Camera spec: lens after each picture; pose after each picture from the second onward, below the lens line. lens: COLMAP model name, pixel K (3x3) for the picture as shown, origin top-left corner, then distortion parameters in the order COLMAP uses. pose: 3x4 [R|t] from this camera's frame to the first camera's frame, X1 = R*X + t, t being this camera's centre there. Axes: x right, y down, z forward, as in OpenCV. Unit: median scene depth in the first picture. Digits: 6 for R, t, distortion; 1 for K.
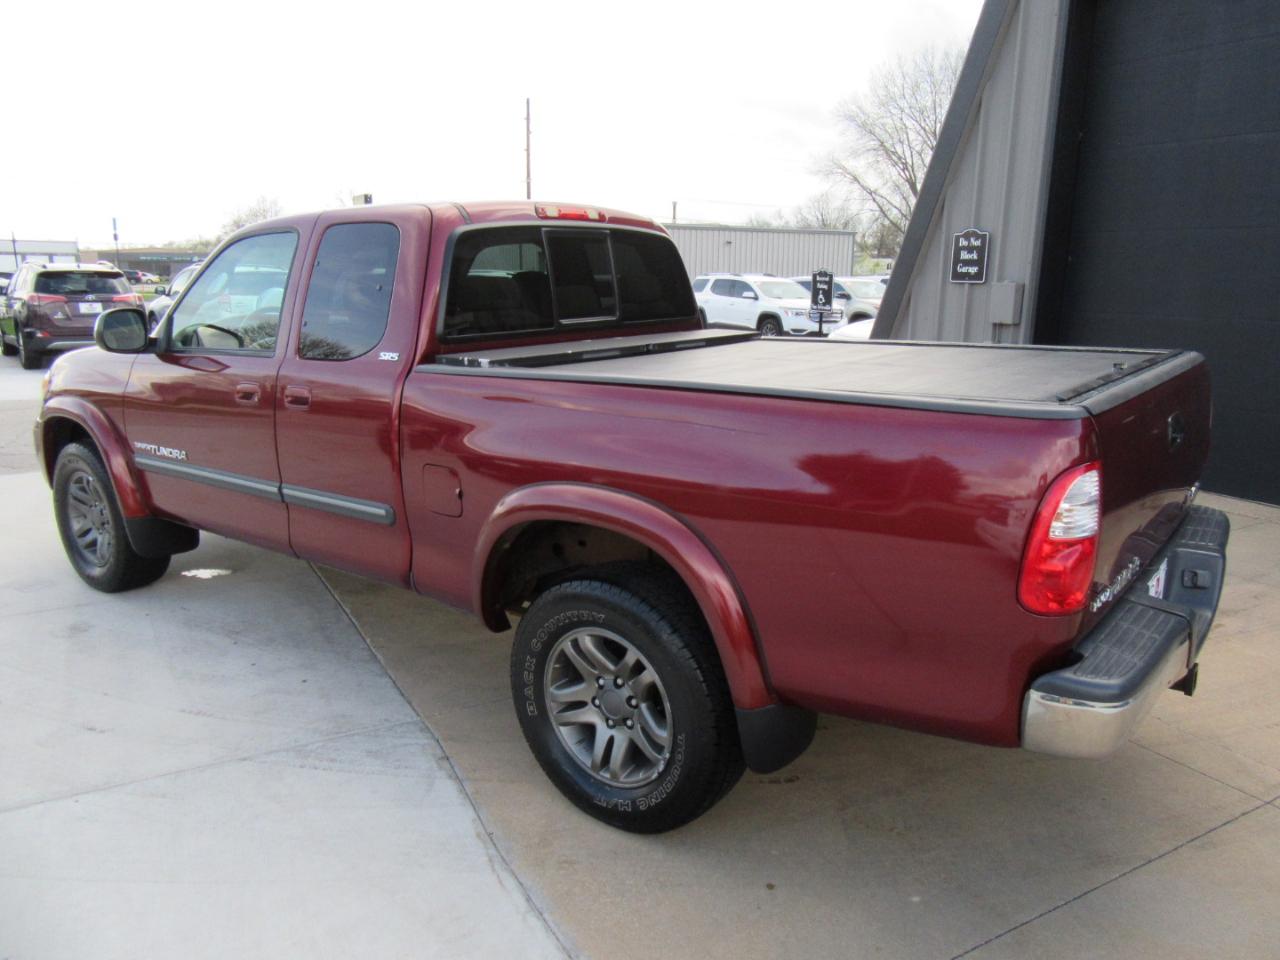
lens RADIAL K [[935.5, 0, 647.4], [0, 935.5, 475.4], [0, 0, 1]] dist [0.001386, 0.003340]
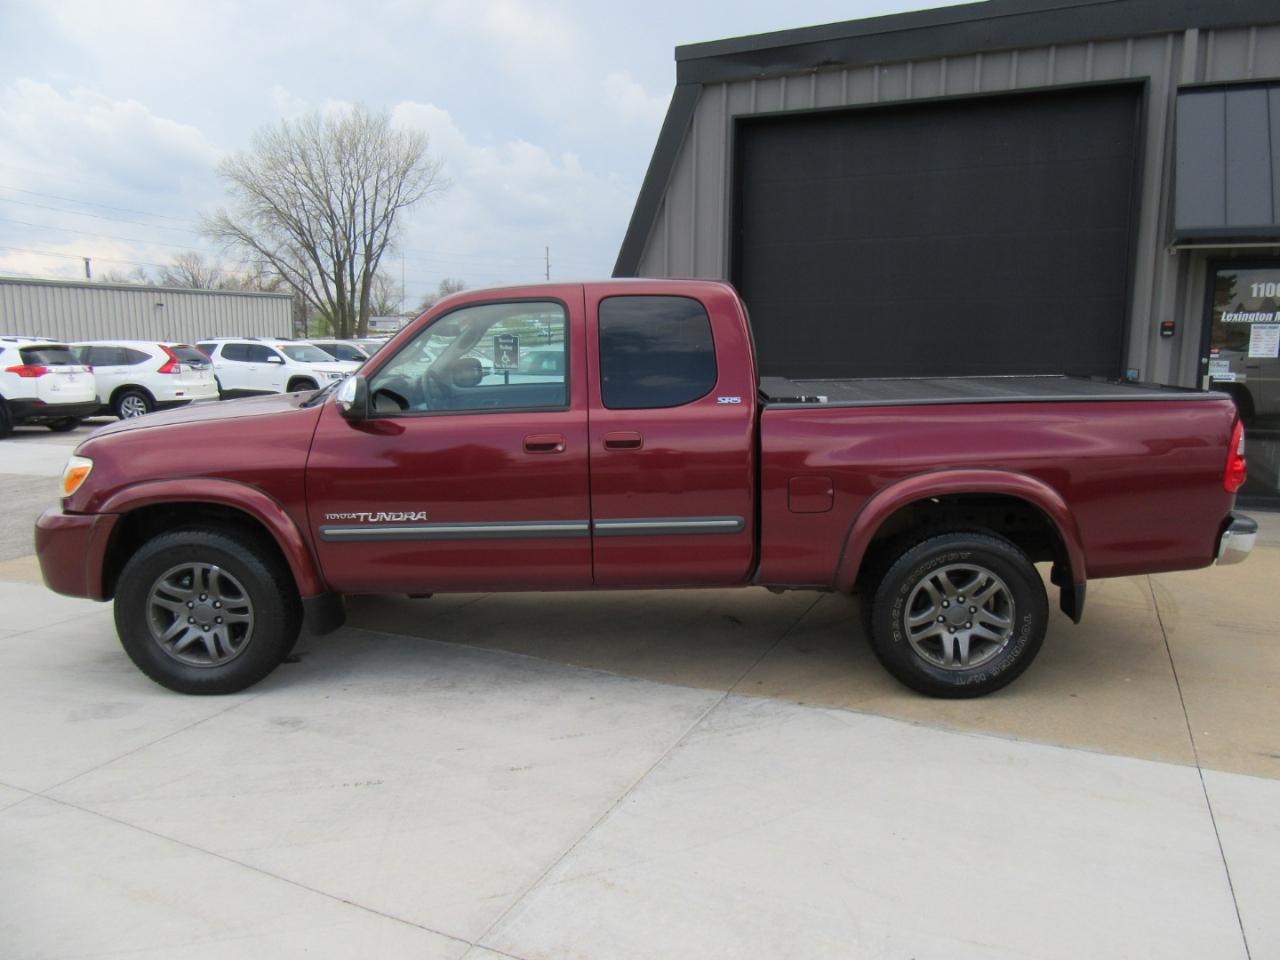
lens RADIAL K [[935.5, 0, 647.4], [0, 935.5, 475.4], [0, 0, 1]] dist [0.001386, 0.003340]
pose [[0.803580, -0.096278, 0.587358, -0.966093], [0.134162, 0.990734, -0.021153, -0.011342], [-0.579879, 0.095799, 0.809051, 0.032544]]
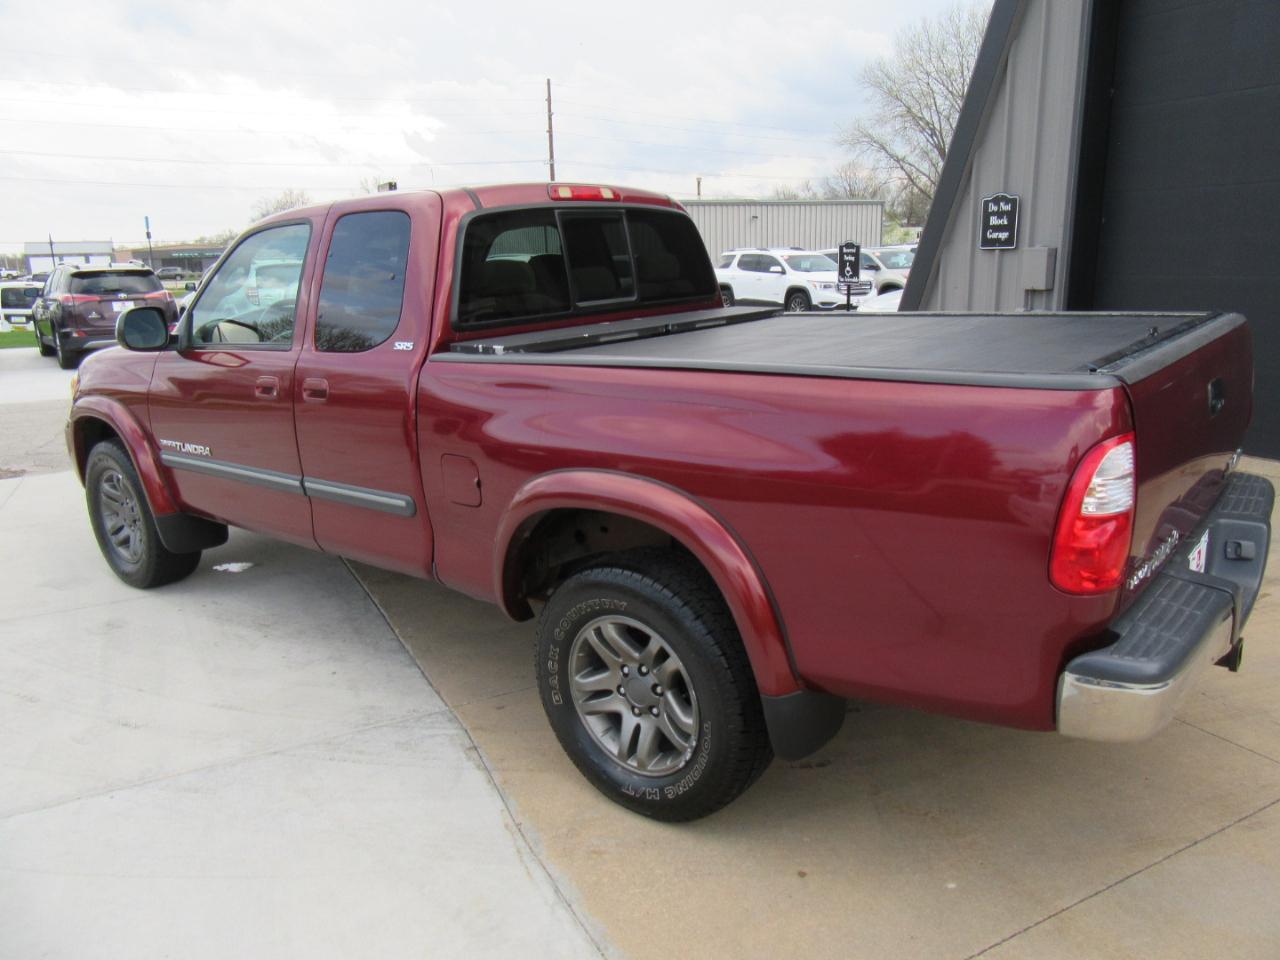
lens RADIAL K [[935.5, 0, 647.4], [0, 935.5, 475.4], [0, 0, 1]] dist [0.001386, 0.003340]
pose [[0.998953, -0.028699, -0.035640, 0.010877], [0.029471, 0.999338, 0.021329, -0.003409], [0.035004, -0.022357, 0.999137, 0.014521]]
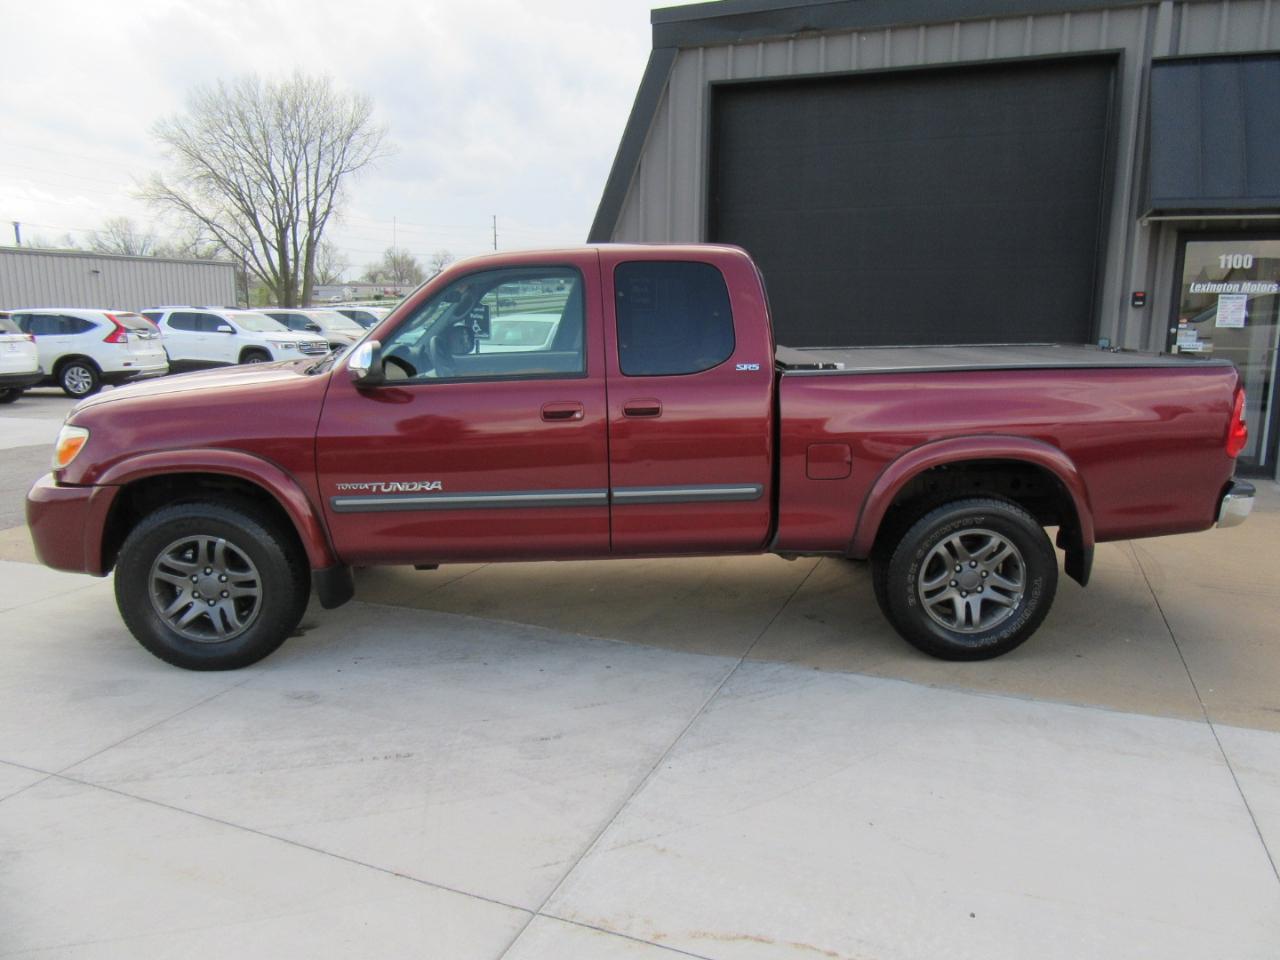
lens RADIAL K [[935.5, 0, 647.4], [0, 935.5, 475.4], [0, 0, 1]] dist [0.001386, 0.003340]
pose [[0.770144, -0.119130, 0.626647, -1.025412], [0.139905, 0.990031, 0.016269, -0.018080], [-0.622338, 0.075142, 0.779133, 0.087493]]
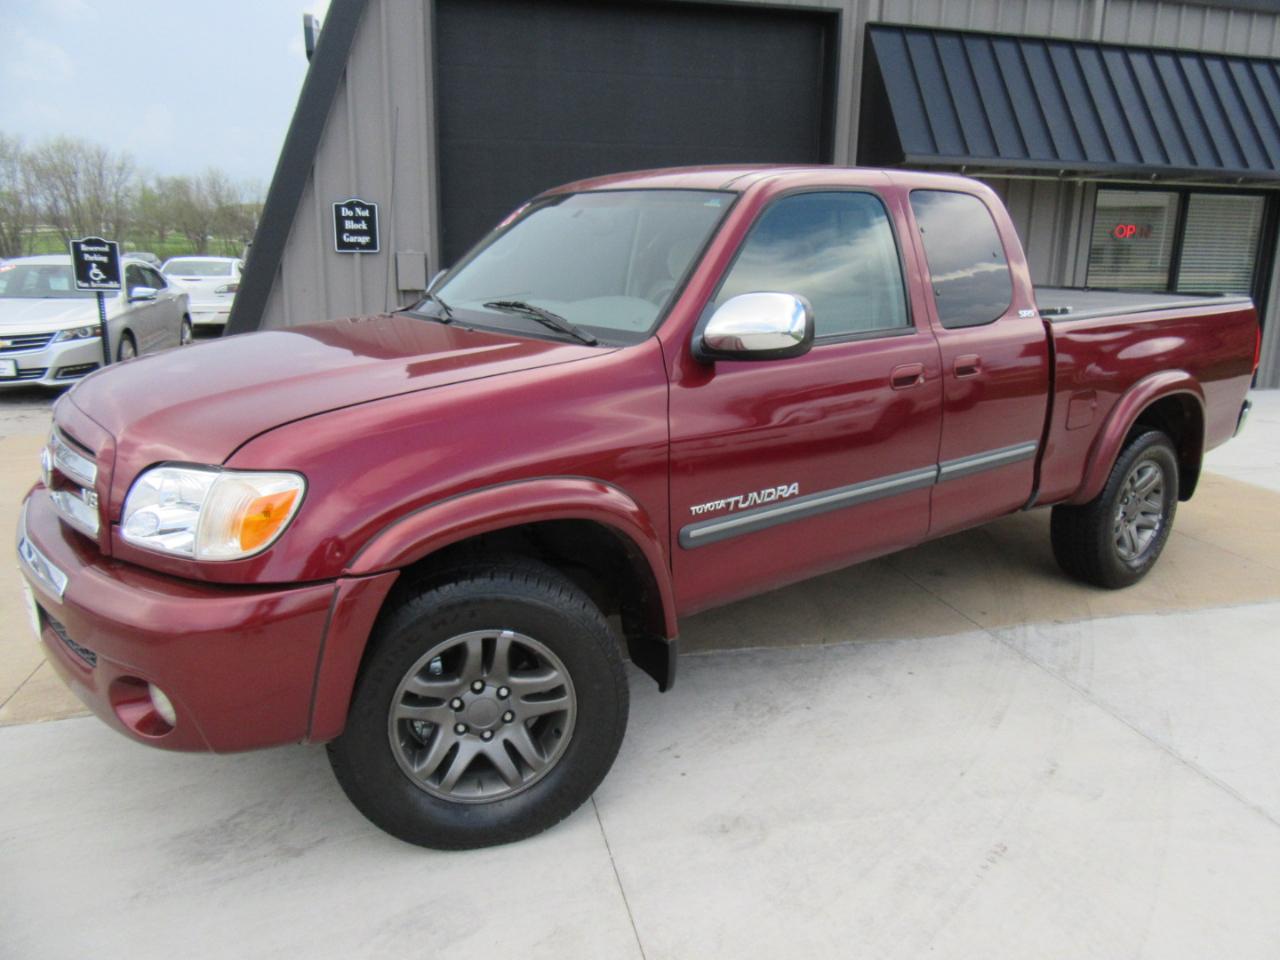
lens RADIAL K [[935.5, 0, 647.4], [0, 935.5, 475.4], [0, 0, 1]] dist [0.001386, 0.003340]
pose [[0.261739, -0.228276, 0.937754, -1.307731], [0.201425, 0.963151, 0.178238, -0.199851], [-0.943886, 0.142236, 0.298075, 0.962453]]
